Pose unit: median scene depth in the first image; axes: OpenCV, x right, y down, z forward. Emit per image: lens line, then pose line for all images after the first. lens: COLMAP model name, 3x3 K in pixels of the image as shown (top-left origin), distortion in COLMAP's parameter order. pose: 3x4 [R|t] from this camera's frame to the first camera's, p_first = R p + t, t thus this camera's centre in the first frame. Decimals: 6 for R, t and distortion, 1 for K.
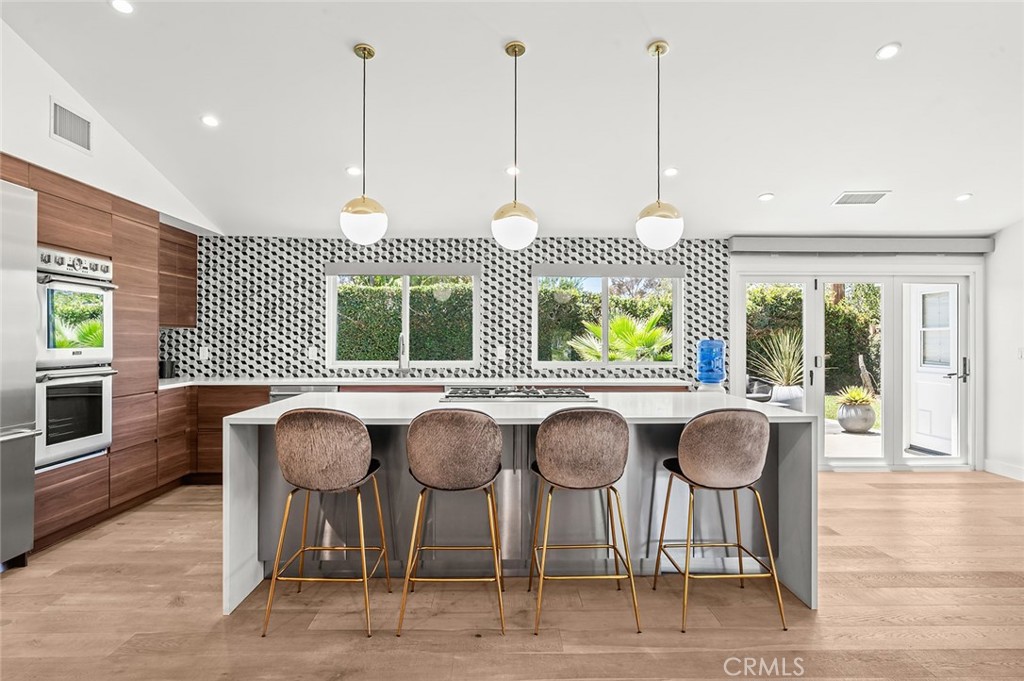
lens RADIAL K [[637.3, 0, 499.2], [0, 637.3, 344.0], [0, 0, 1]] dist [-0.003958, 0.001210]
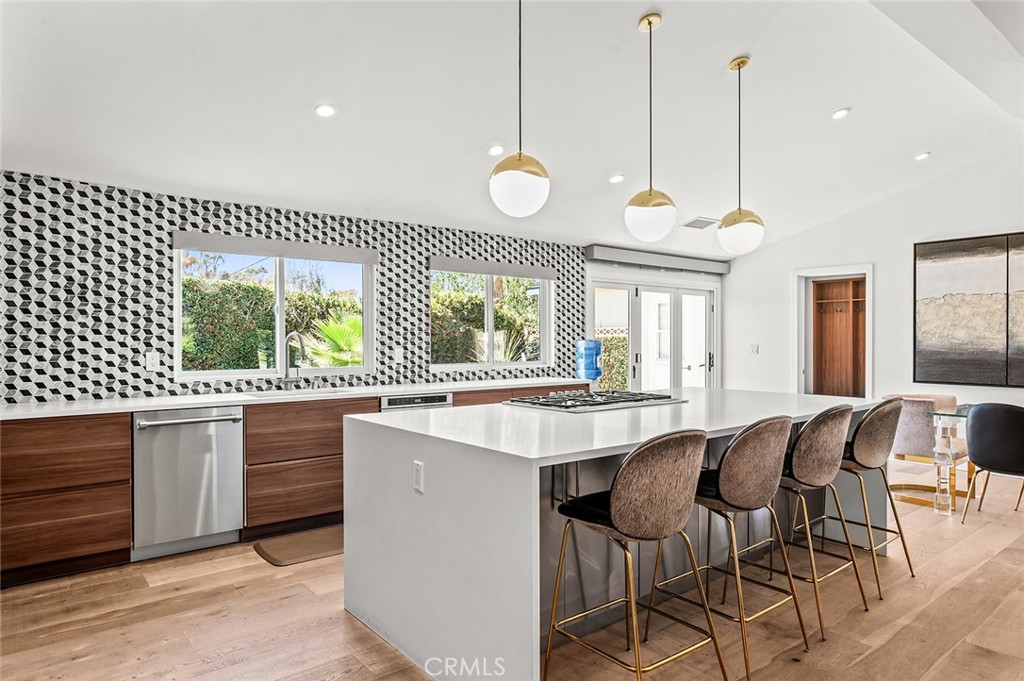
lens RADIAL K [[637.3, 0, 501.2], [0, 637.3, 337.5], [0, 0, 1]] dist [-0.003958, 0.001210]
pose [[0.787733, -0.000363, 0.616017, -0.418714], [0.007072, 0.999939, -0.008453, -0.002456], [-0.615977, 0.011015, 0.787687, 0.235826]]
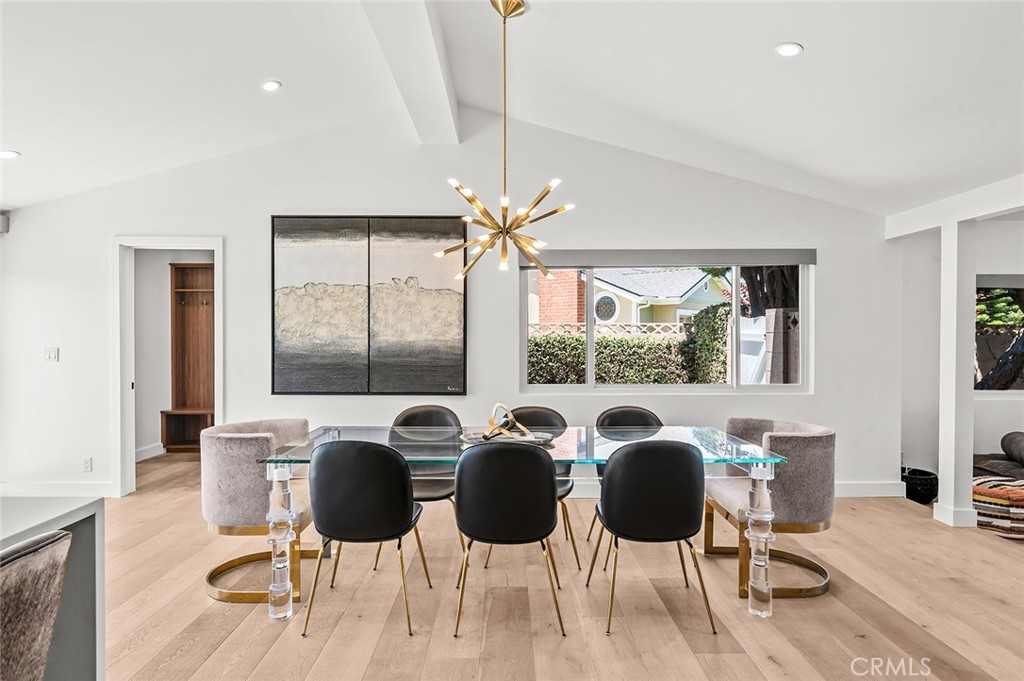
lens RADIAL K [[561.8, 0, 514.8], [0, 561.8, 345.5], [0, 0, 1]] dist [-0.007574, -0.000487]
pose [[-0.005085, -0.015465, 0.999867, 0.042840], [0.008021, 0.999848, 0.015505, -0.003821], [-0.999955, 0.008098, -0.004960, 0.335417]]
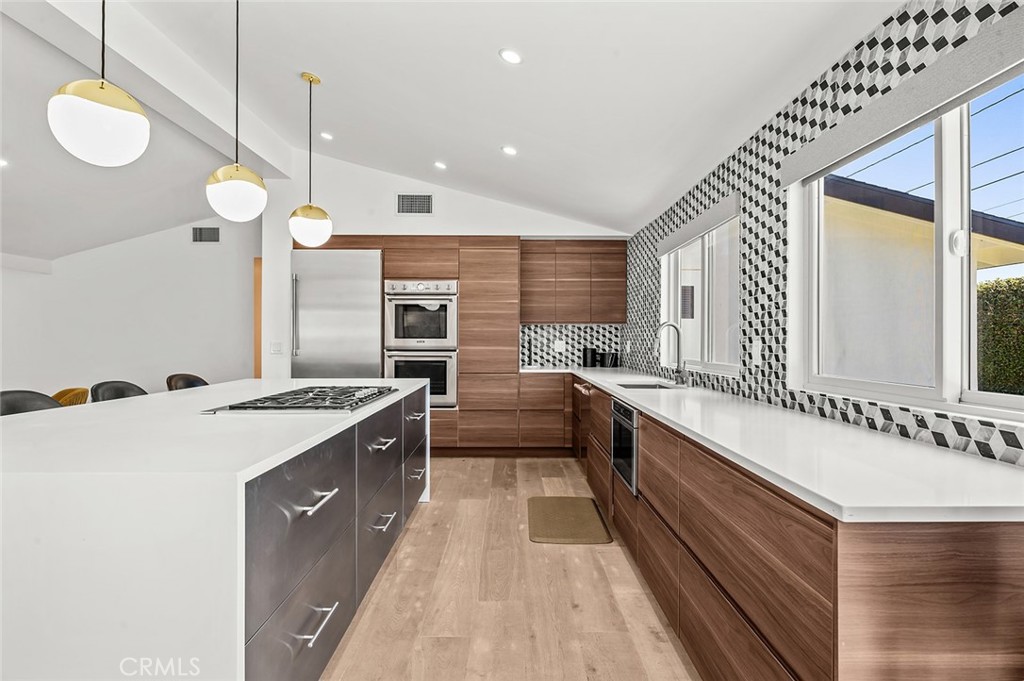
lens RADIAL K [[520.0, 0, 504.1], [0, 520.0, 337.8], [0, 0, 1]] dist [-0.002454, 0.000110]
pose [[-0.011552, -0.005704, -0.999917, 0.427910], [-0.010676, 0.999927, -0.005581, 0.006163], [0.999876, 0.010610, -0.011612, 0.800692]]
